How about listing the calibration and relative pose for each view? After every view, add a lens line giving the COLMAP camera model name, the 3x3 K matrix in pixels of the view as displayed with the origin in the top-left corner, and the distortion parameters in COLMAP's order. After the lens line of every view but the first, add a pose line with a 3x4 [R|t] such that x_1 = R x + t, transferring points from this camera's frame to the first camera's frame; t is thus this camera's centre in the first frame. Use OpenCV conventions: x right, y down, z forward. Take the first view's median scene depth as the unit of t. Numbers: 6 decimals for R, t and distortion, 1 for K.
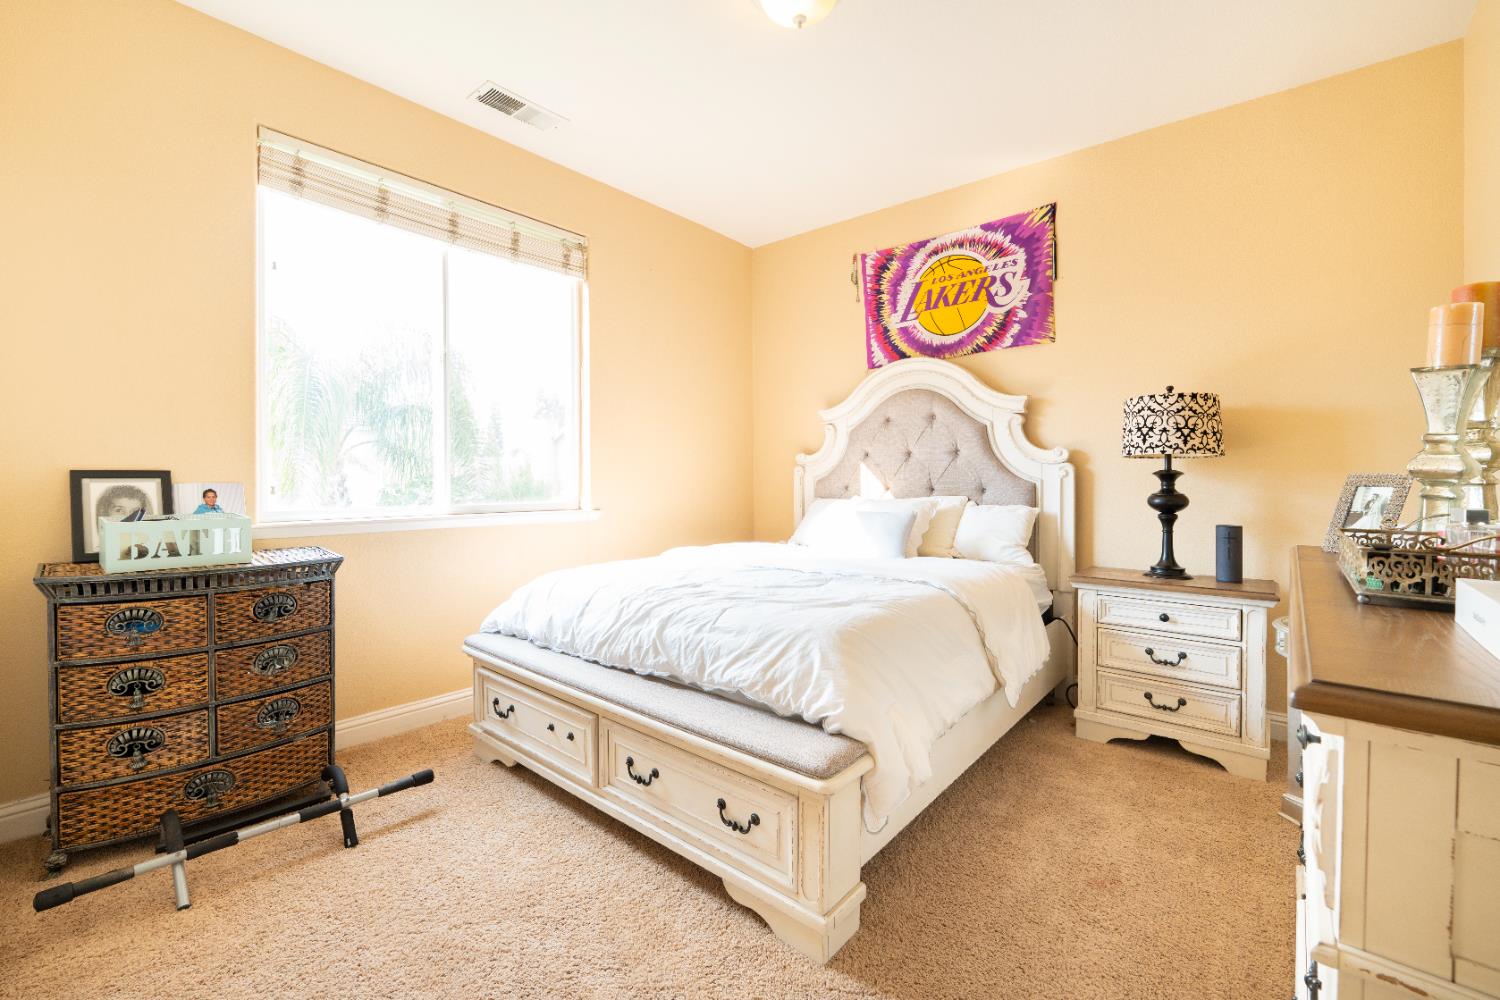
lens RADIAL K [[620.6, 0, 742.0], [0, 620.6, 473.4], [0, 0, 1]] dist [-0.003073, -0.000286]
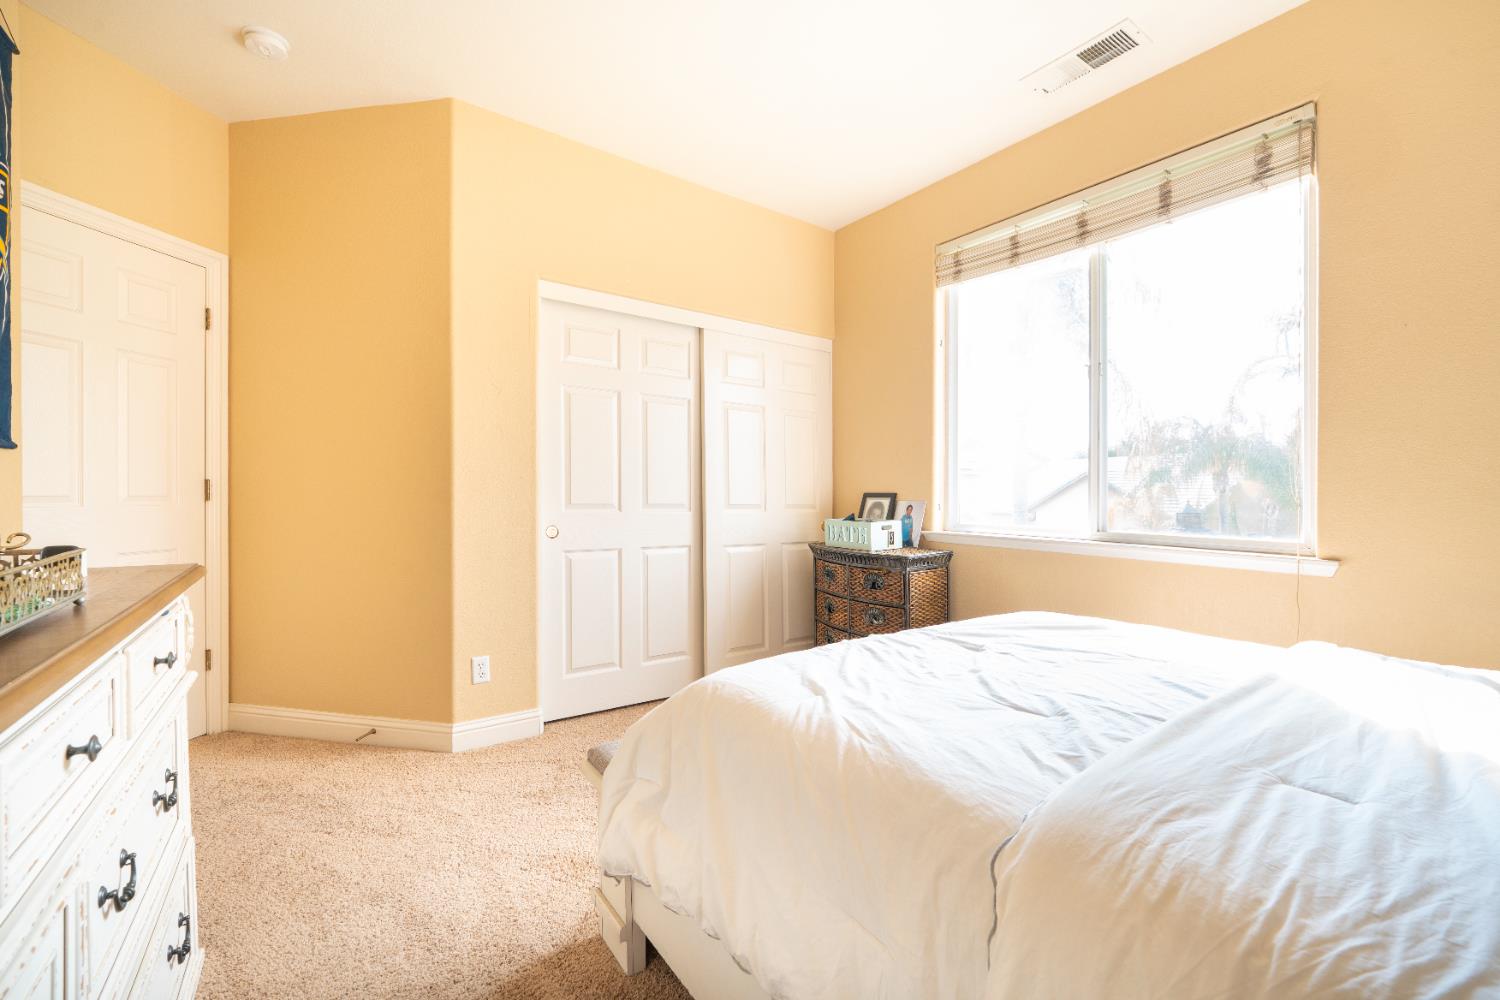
lens RADIAL K [[620.6, 0, 749.0], [0, 620.6, 499.9], [0, 0, 1]] dist [-0.003073, -0.000286]
pose [[-0.234106, 0.006401, -0.972190, 0.593174], [-0.006146, 0.999949, 0.008063, 0.002660], [0.972192, 0.007863, -0.234055, 0.794287]]
